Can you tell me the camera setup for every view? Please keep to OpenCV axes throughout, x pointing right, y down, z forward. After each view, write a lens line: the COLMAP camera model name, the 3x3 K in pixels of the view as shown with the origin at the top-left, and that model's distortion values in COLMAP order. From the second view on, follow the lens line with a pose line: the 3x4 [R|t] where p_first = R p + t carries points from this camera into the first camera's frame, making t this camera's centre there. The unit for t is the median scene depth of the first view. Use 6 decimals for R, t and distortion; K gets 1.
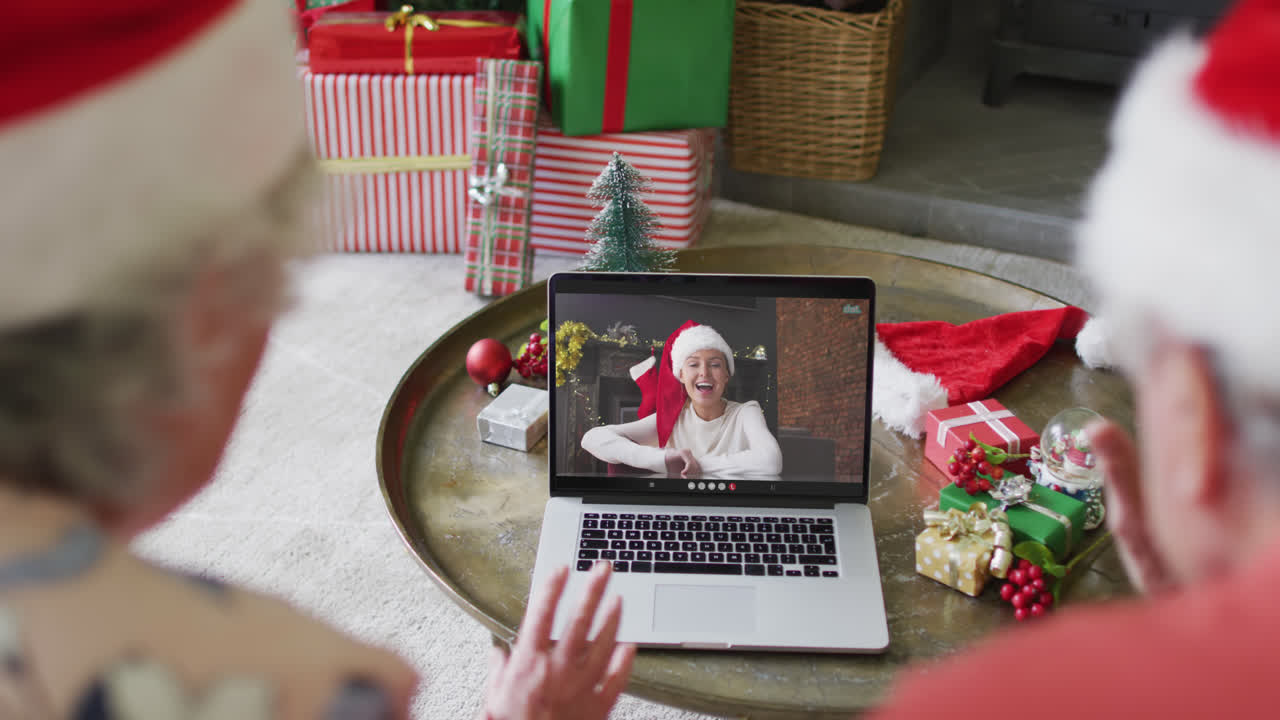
lens RADIAL K [[1527.1, 0, 640.0], [0, 1527.1, 360.0], [0, 0, 1]] dist [-0.011246, 0.076353]
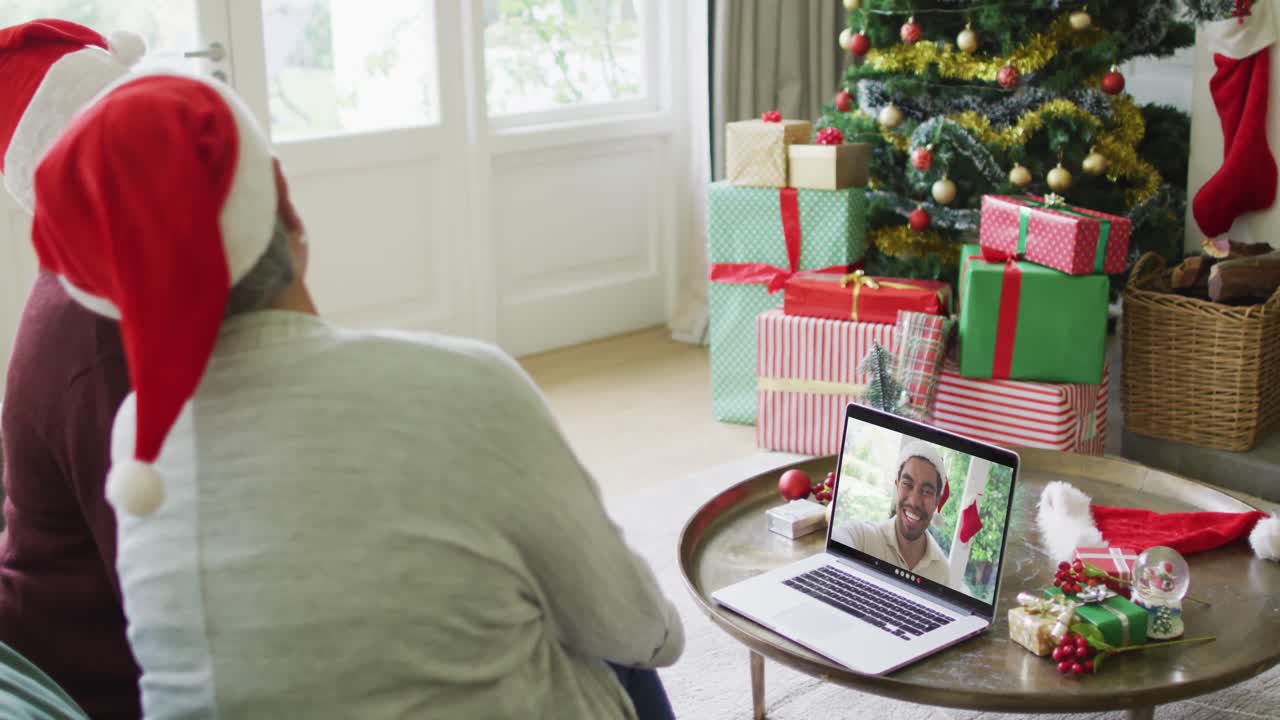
lens RADIAL K [[1527.1, 0, 640.0], [0, 1527.1, 360.0], [0, 0, 1]] dist [-0.011246, 0.076353]
pose [[0.900184, 0.092957, -0.425474, 0.236176], [-0.183091, 0.967203, -0.176055, 0.106323], [0.395154, 0.236383, 0.887680, -0.222805]]
